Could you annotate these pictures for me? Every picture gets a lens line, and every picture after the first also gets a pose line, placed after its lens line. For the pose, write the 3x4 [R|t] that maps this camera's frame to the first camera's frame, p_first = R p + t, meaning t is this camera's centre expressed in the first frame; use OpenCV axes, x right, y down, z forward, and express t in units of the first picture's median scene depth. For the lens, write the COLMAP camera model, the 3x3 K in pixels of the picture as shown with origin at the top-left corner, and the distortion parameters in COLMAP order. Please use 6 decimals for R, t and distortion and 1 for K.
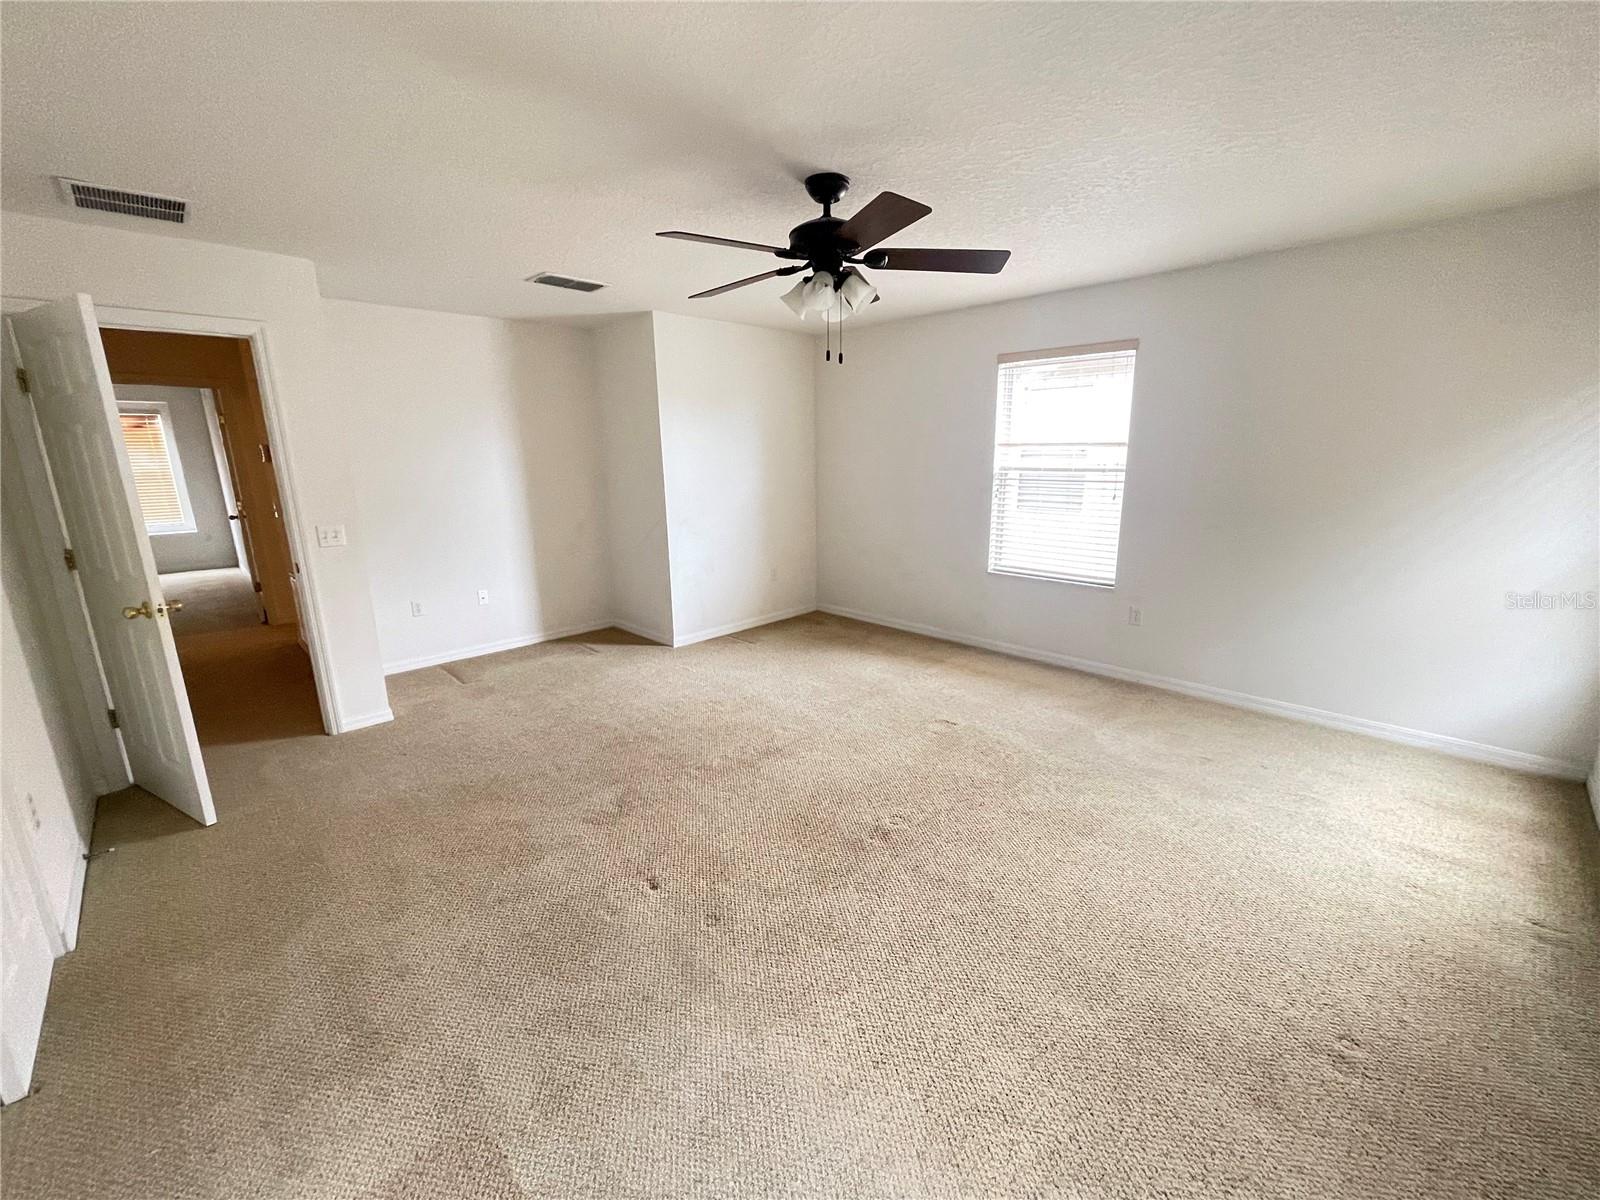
lens RADIAL K [[647.0, 0, 807.6], [0, 647.0, 596.2], [0, 0, 1]] dist [0.001417, 0.000013]
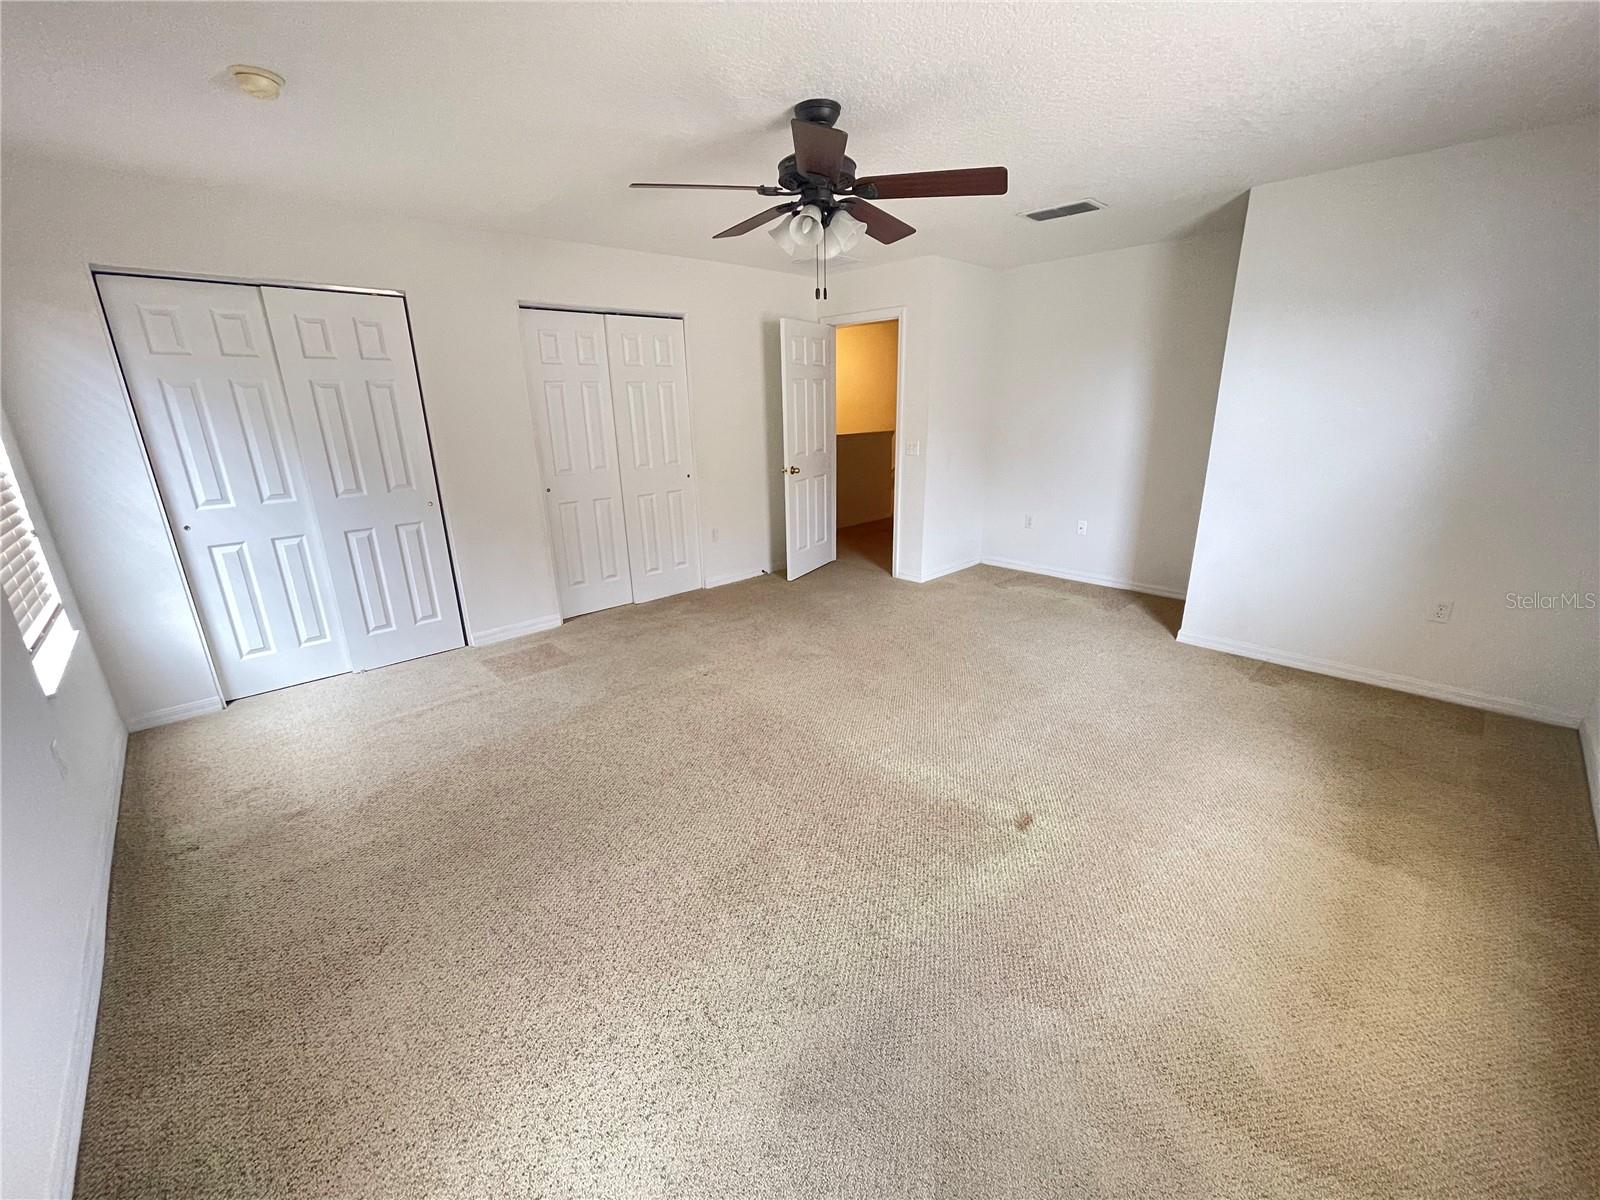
lens RADIAL K [[647.0, 0, 806.7], [0, 647.0, 605.5], [0, 0, 1]] dist [0.001417, 0.000013]
pose [[-0.018691, 0.315901, -0.948608, 0.723696], [-0.203019, 0.927809, 0.312975, -0.155613], [0.978996, 0.198435, 0.046792, 0.674285]]
